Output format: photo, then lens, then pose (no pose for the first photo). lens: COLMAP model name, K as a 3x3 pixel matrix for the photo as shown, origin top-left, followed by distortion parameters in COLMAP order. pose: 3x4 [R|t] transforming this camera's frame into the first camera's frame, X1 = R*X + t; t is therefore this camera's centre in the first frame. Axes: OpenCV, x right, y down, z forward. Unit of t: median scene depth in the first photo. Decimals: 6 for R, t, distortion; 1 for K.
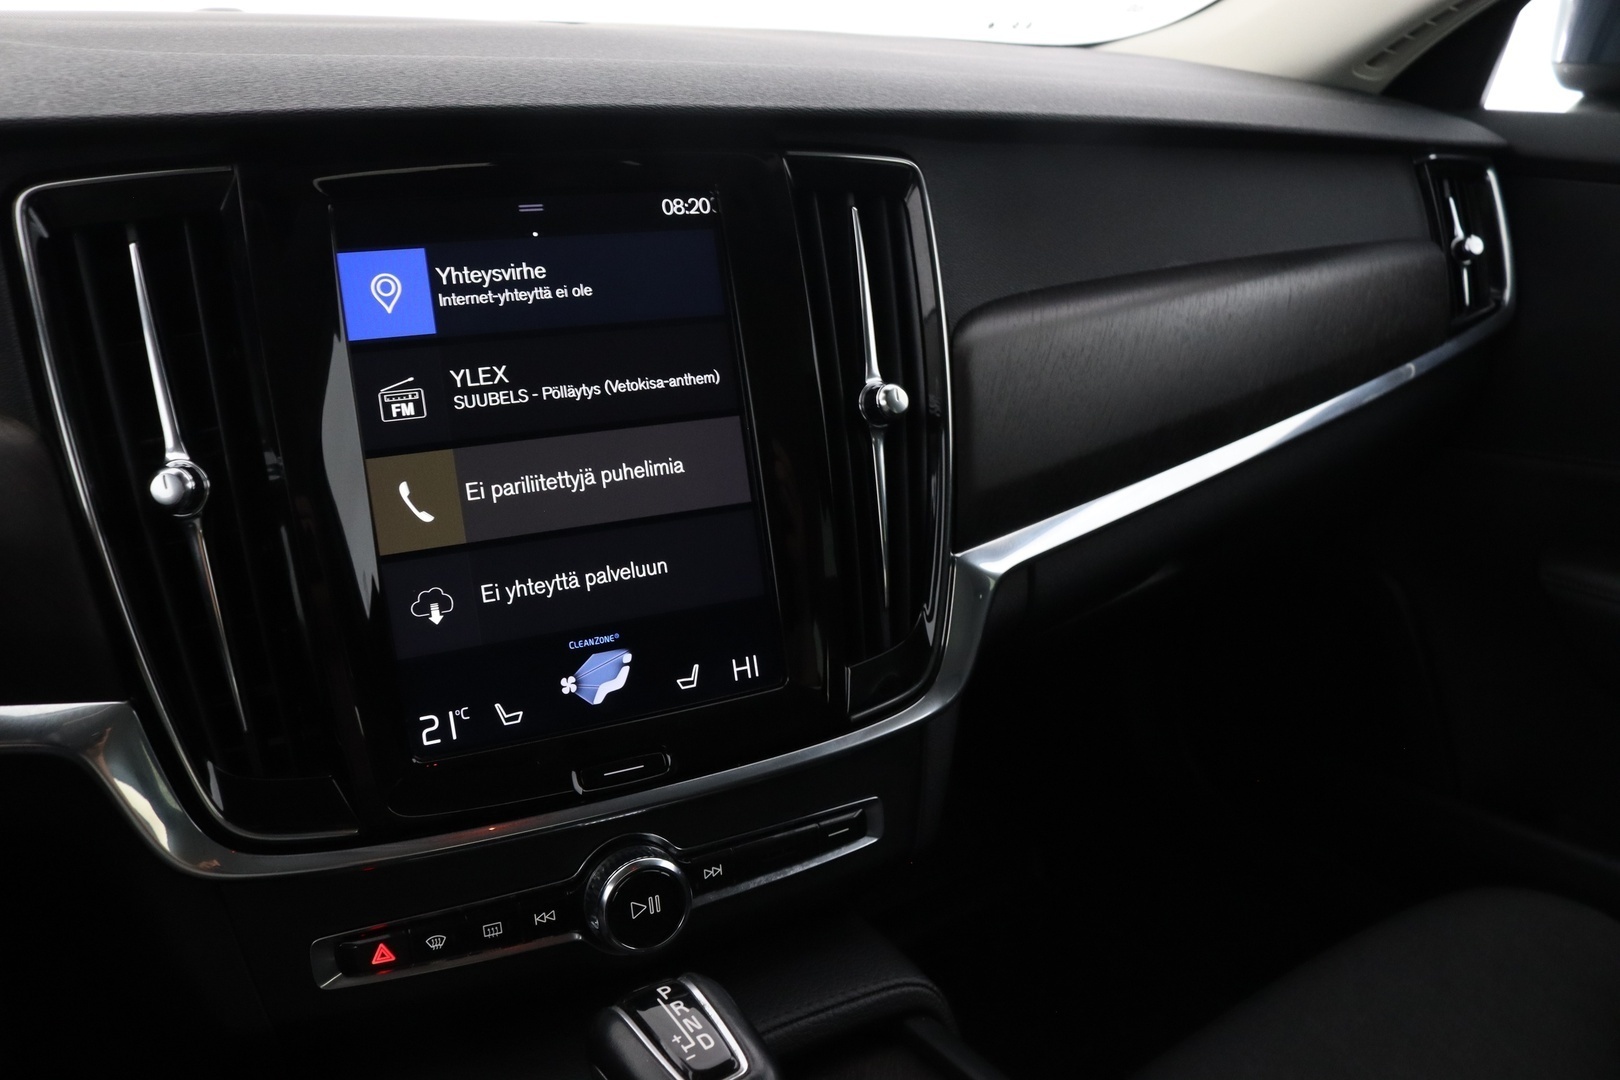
lens RADIAL K [[1362.9, 0, 800.3], [0, 1362.9, 553.8], [0, 0, 1]] dist [-0.170147, 0.155634]
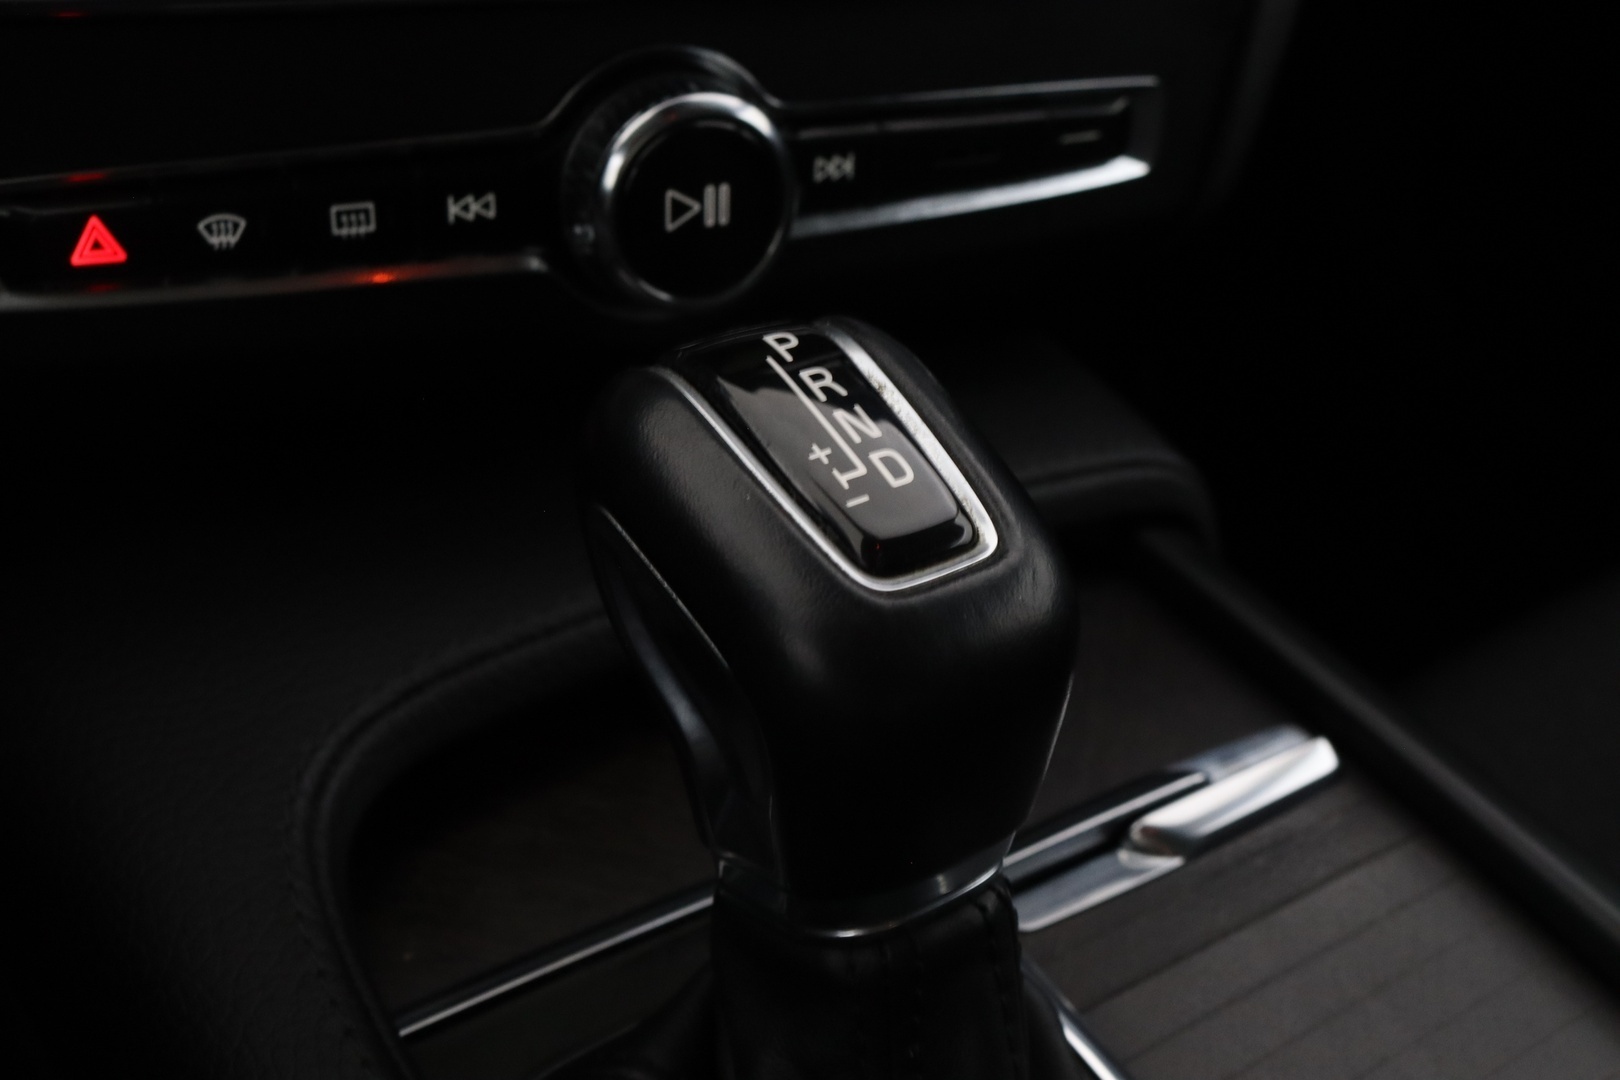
lens RADIAL K [[1746.2, 0, 810.0], [0, 1746.2, 540.0], [0, 0, 1]] dist [-0.159038, 0.238493]
pose [[0.993236, 0.104029, 0.051572, -0.098589], [-0.114697, 0.948152, 0.296400, 0.196871], [-0.018063, -0.300310, 0.953671, 0.422591]]
